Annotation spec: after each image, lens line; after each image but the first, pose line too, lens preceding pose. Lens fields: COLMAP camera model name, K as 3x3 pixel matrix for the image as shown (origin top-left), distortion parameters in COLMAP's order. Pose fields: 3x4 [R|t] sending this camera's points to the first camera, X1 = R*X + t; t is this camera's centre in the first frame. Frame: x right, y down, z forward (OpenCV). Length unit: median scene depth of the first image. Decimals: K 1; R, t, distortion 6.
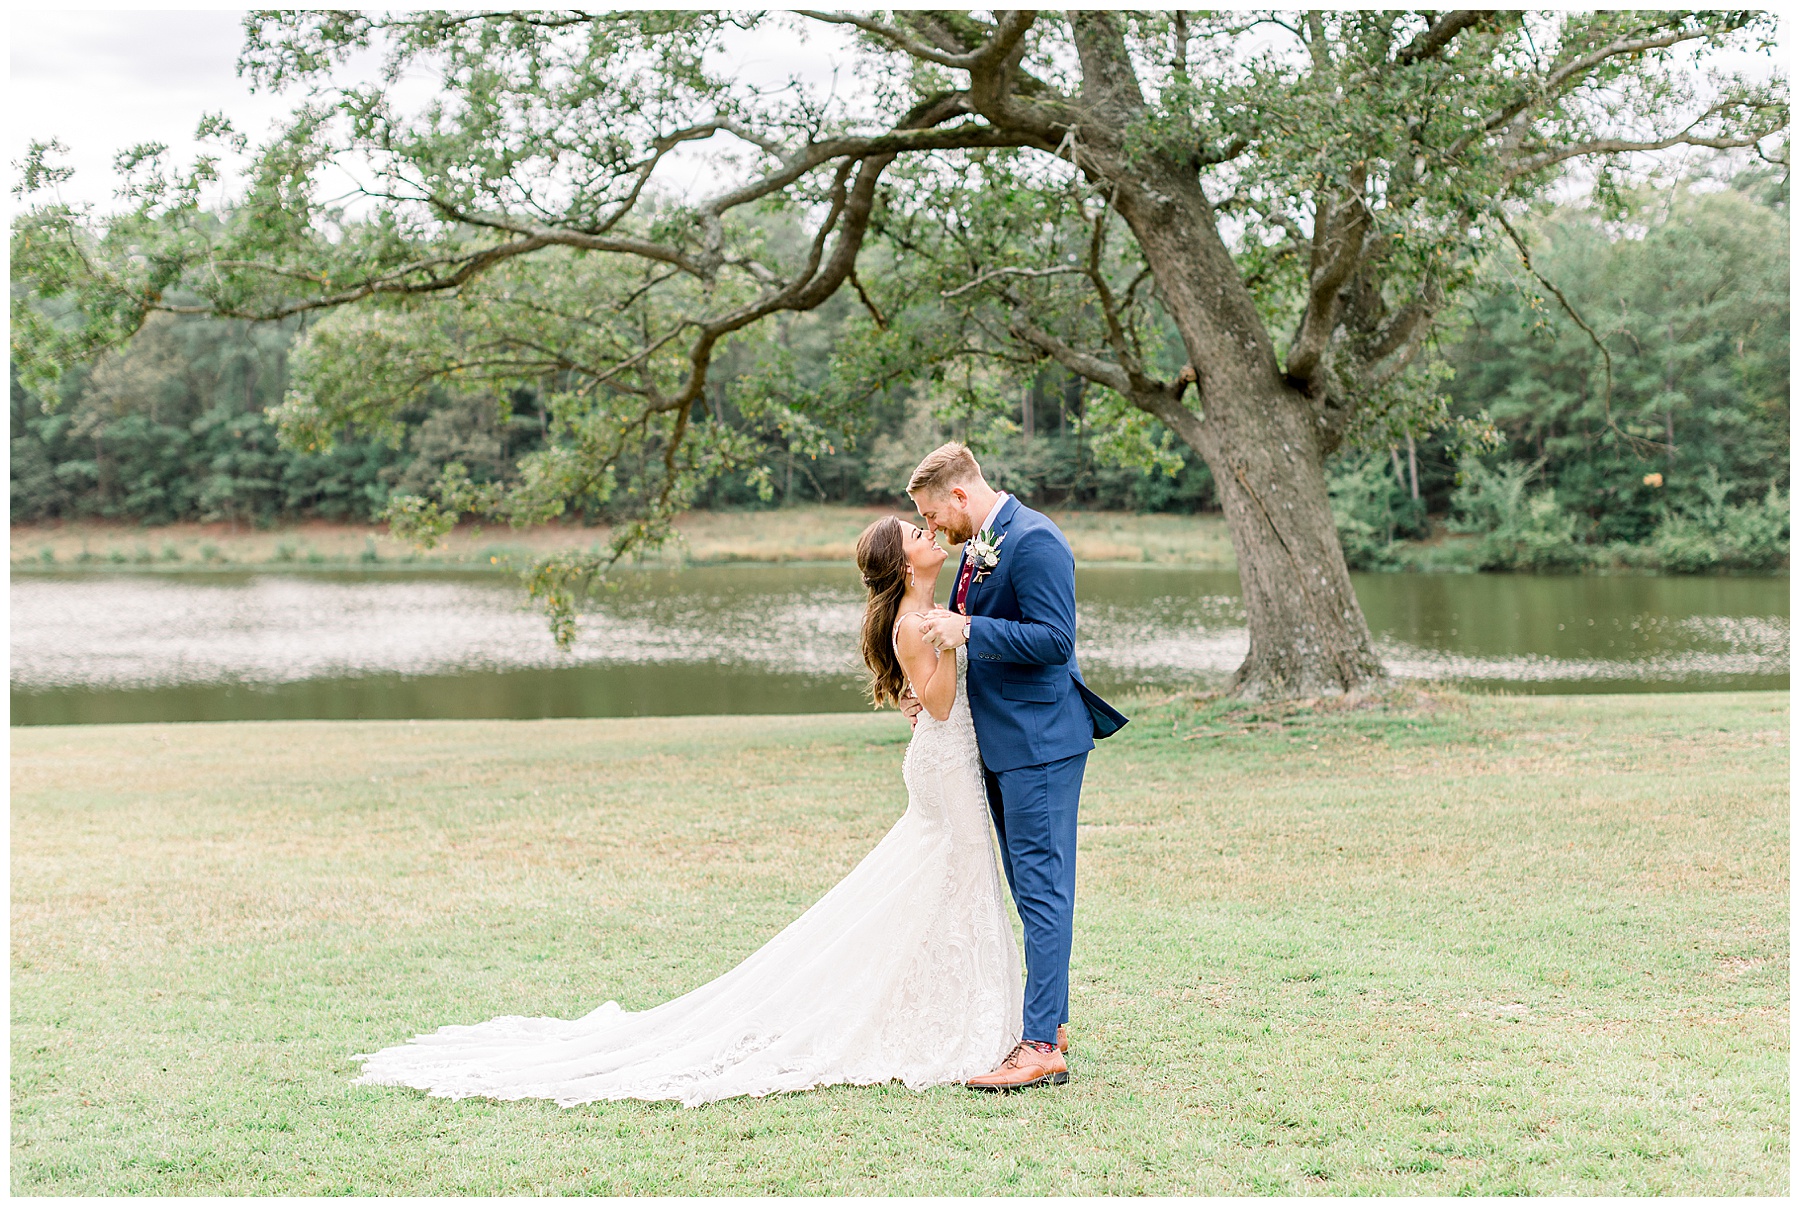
lens RADIAL K [[2619.9, 0, 900.0], [0, 2619.9, 603.5], [0, 0, 1]] dist [0.057942, -0.072290]
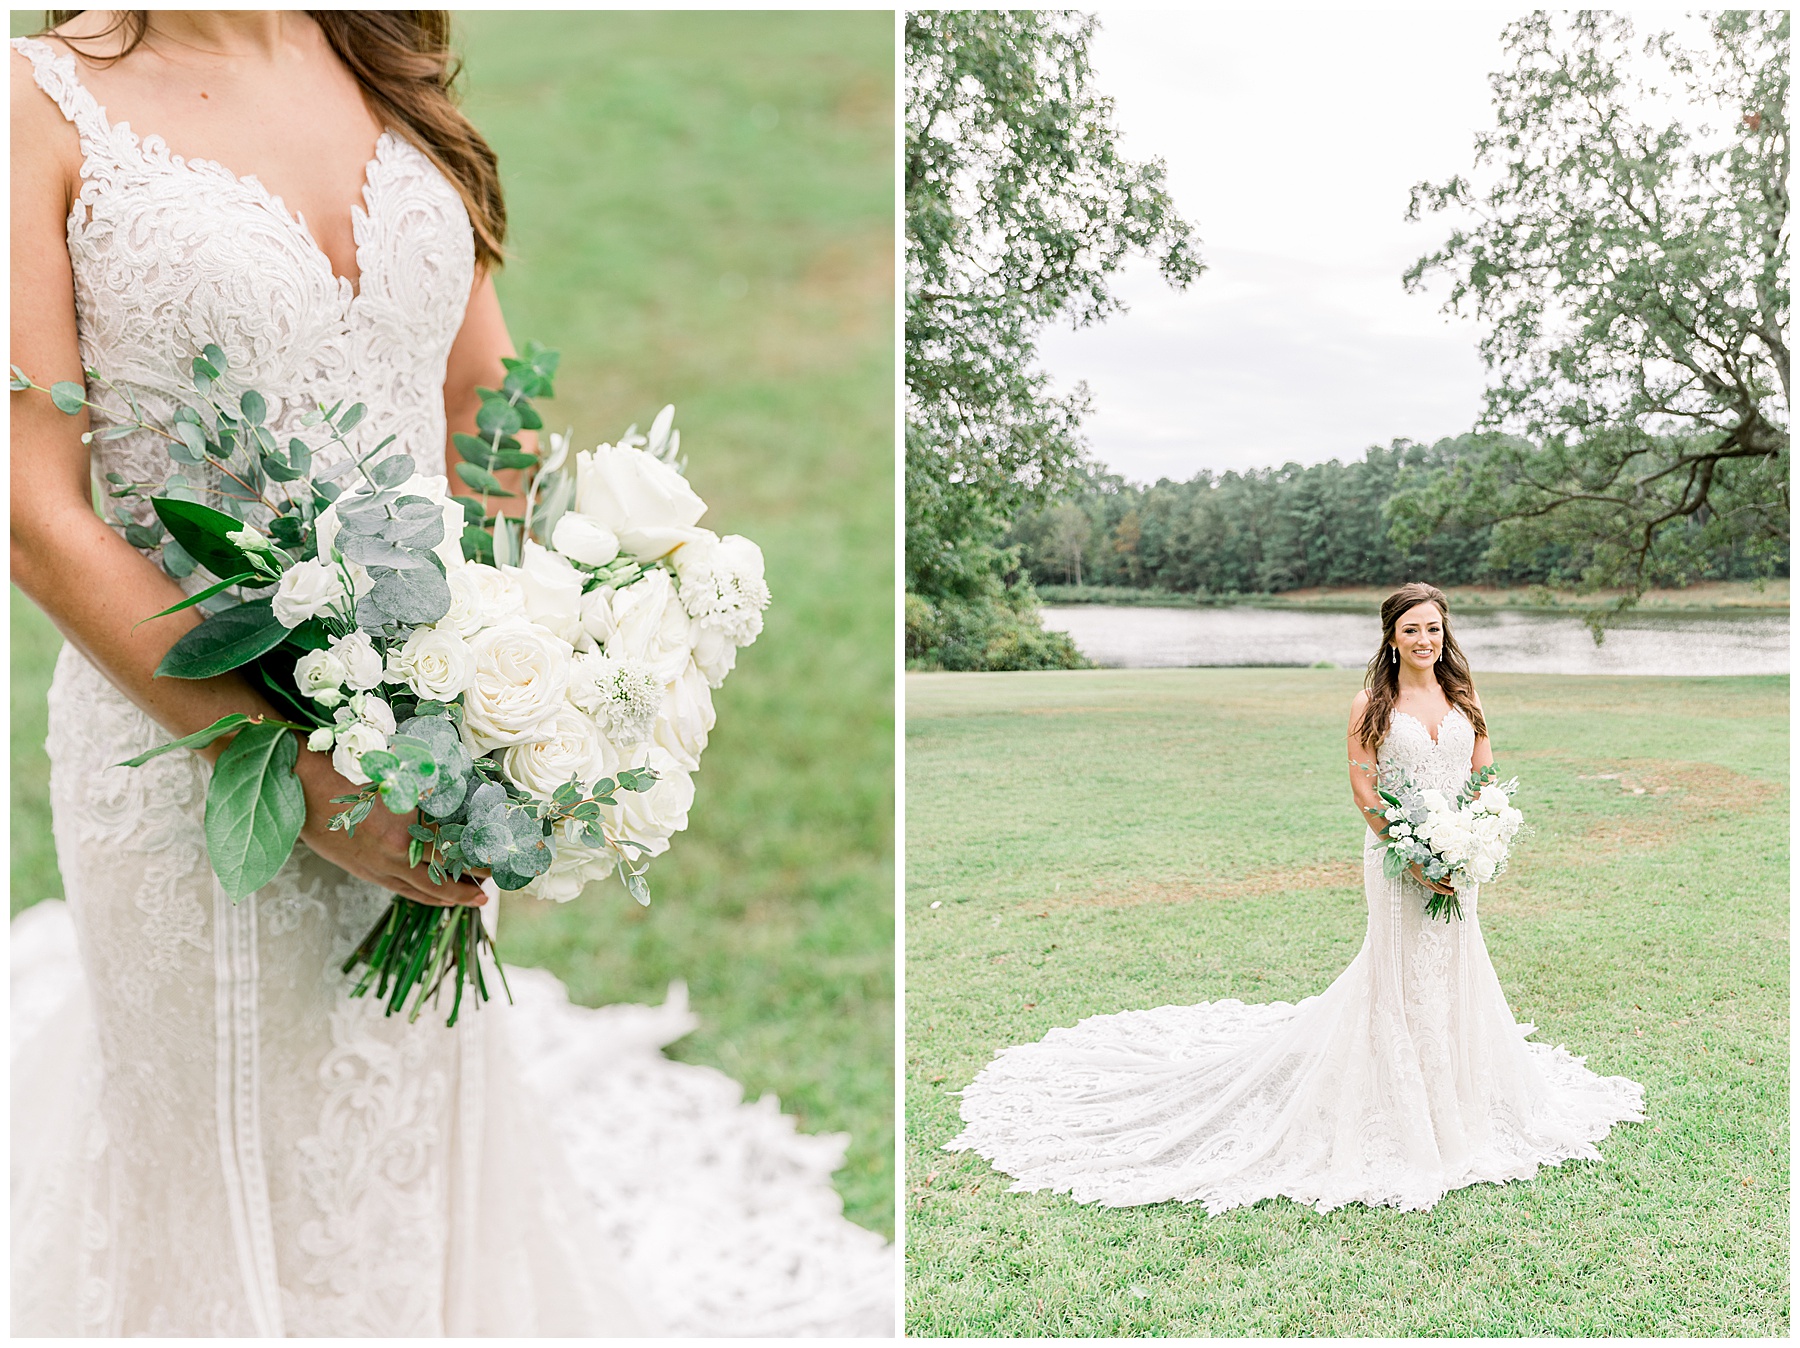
lens RADIAL K [[3545.5, 0, 900.0], [0, 3545.5, 674.0], [0, 0, 1]] dist [-0.090972, 0.083394]
pose [[0.899923, 0.024494, -0.435360, 0.791720], [-0.017860, 0.999654, 0.019324, -0.009619], [0.435683, -0.009614, 0.900049, -2.487509]]
